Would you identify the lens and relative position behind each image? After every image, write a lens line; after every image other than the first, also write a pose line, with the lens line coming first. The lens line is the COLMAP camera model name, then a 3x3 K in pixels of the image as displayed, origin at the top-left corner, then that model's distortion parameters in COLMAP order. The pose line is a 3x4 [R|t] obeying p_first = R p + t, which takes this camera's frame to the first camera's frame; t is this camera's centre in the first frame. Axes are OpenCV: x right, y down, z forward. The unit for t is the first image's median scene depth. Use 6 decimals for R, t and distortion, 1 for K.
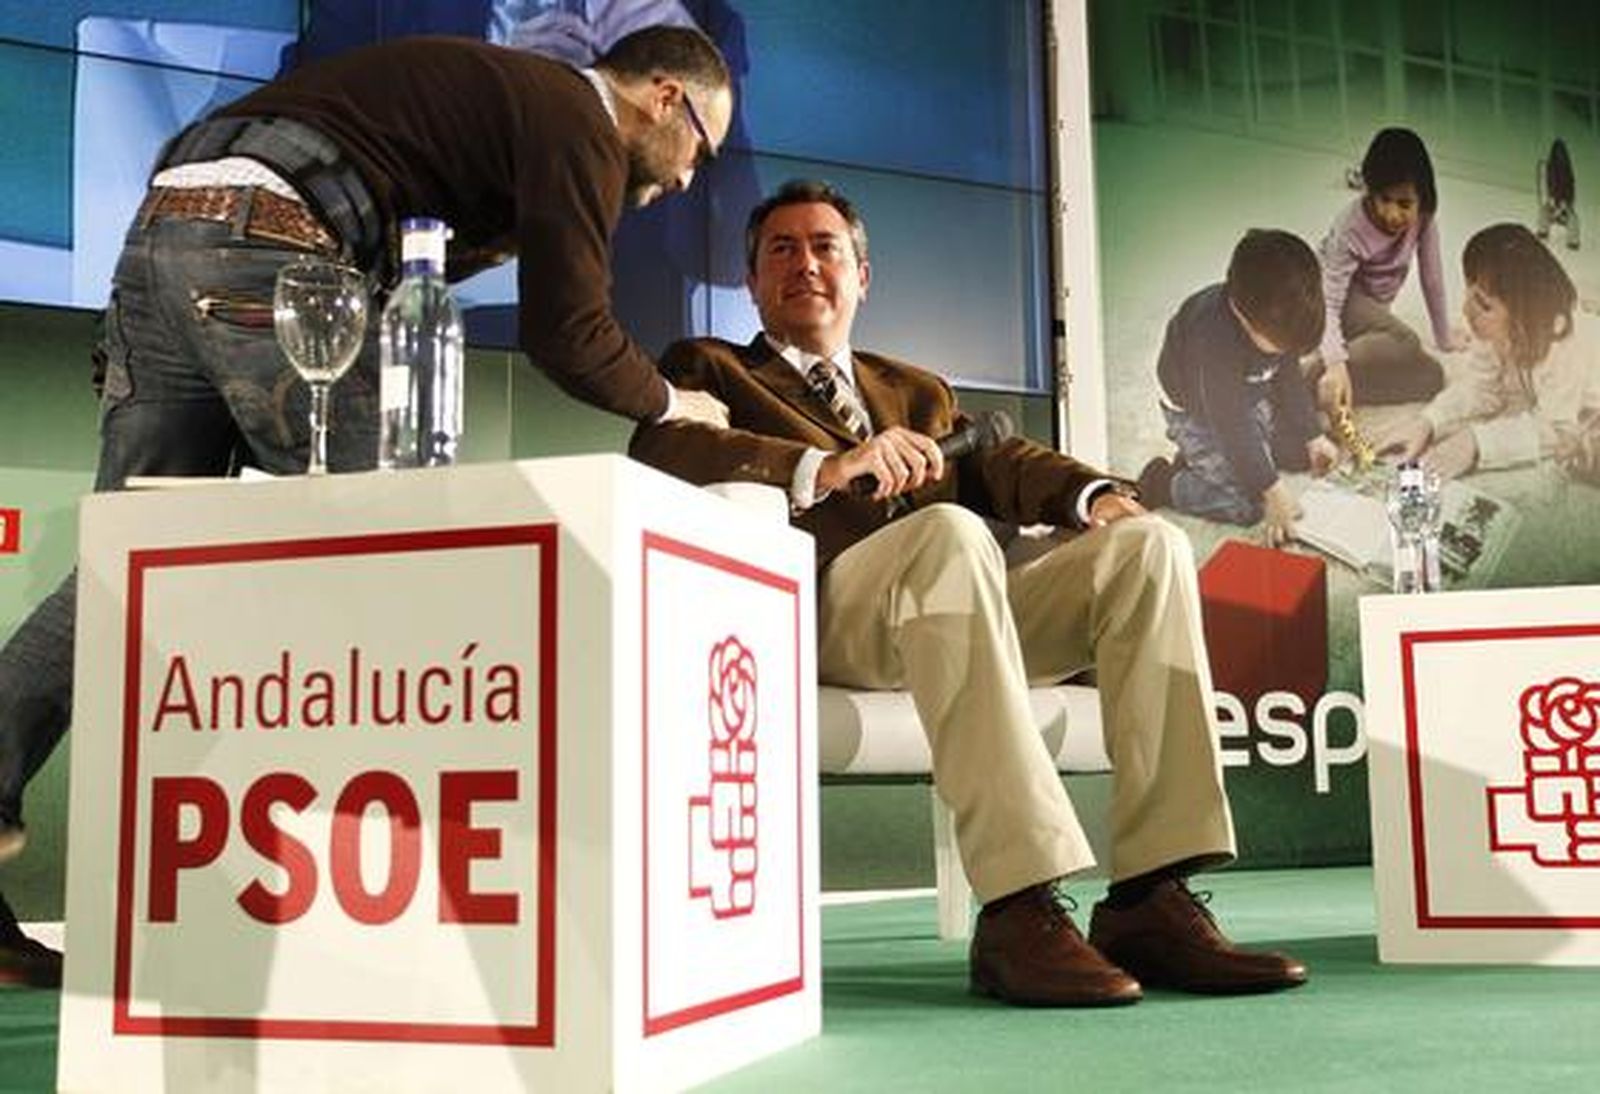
lens RADIAL K [[1794.3, 0, 800.6], [0, 1794.3, 570.5], [0, 0, 1]] dist [-0.001362, 0.044713]
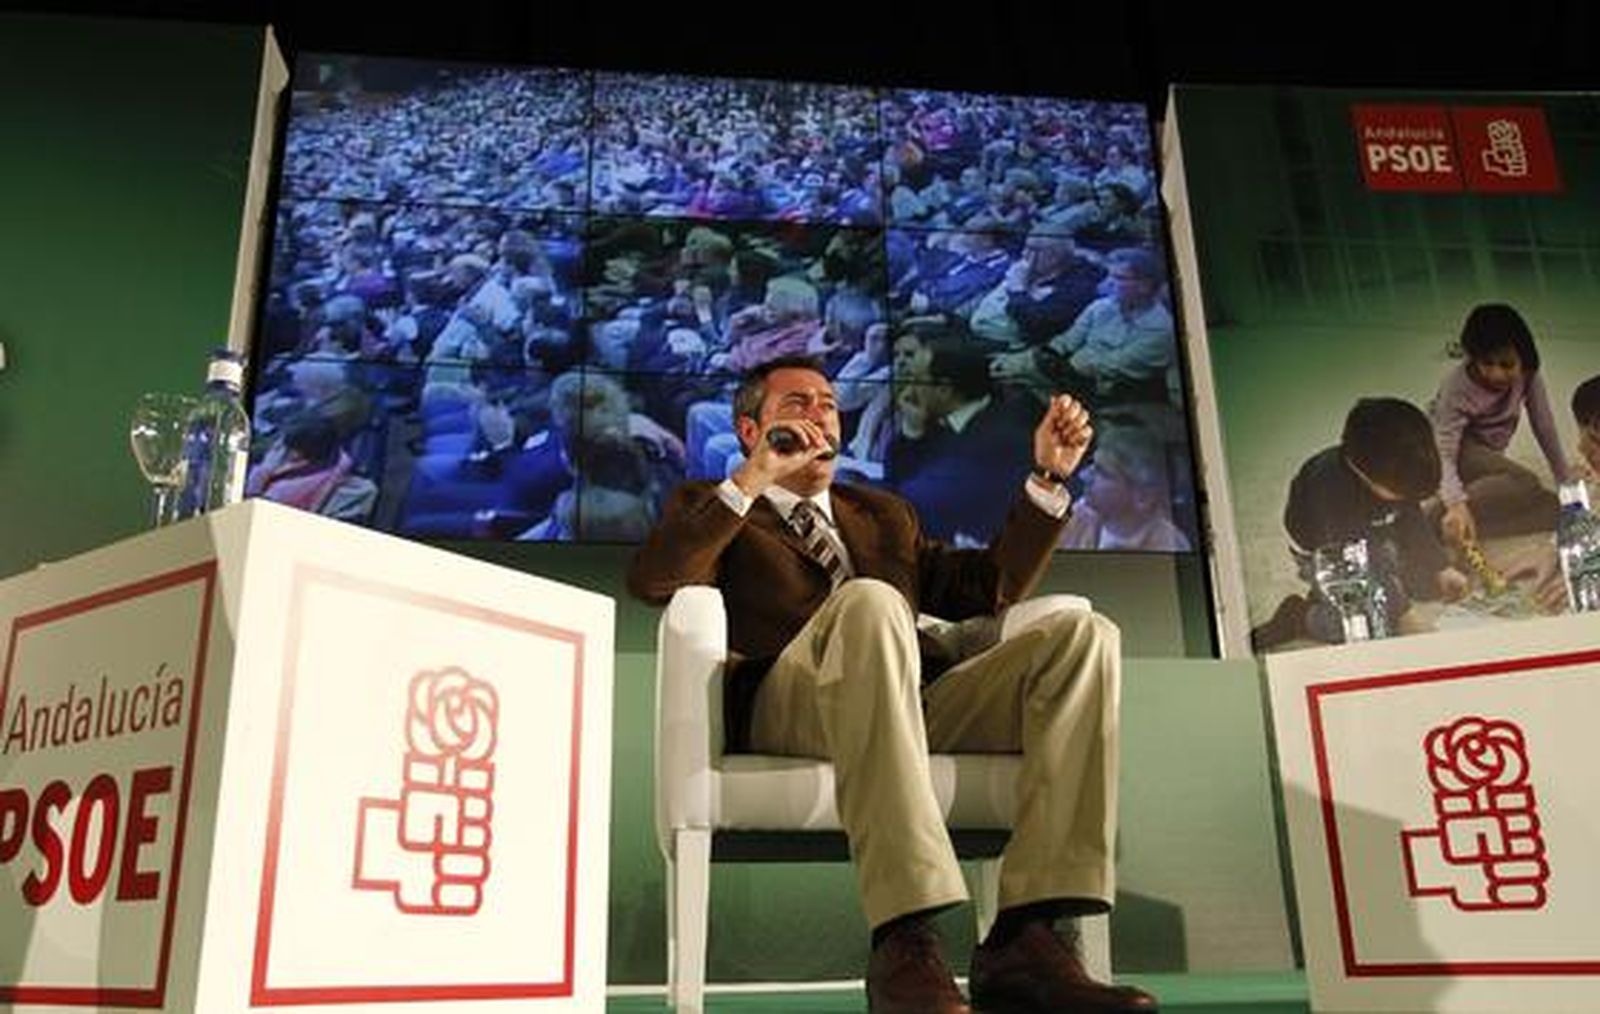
lens RADIAL K [[1327.6, 0, 800.0], [0, 1327.6, 507.0], [0, 0, 1]] dist [-0.044736, 0.043037]
pose [[0.950058, -0.094834, -0.297314, 0.299677], [0.035708, 0.979486, -0.198321, 0.076905], [0.310023, 0.177800, 0.933956, 0.168266]]
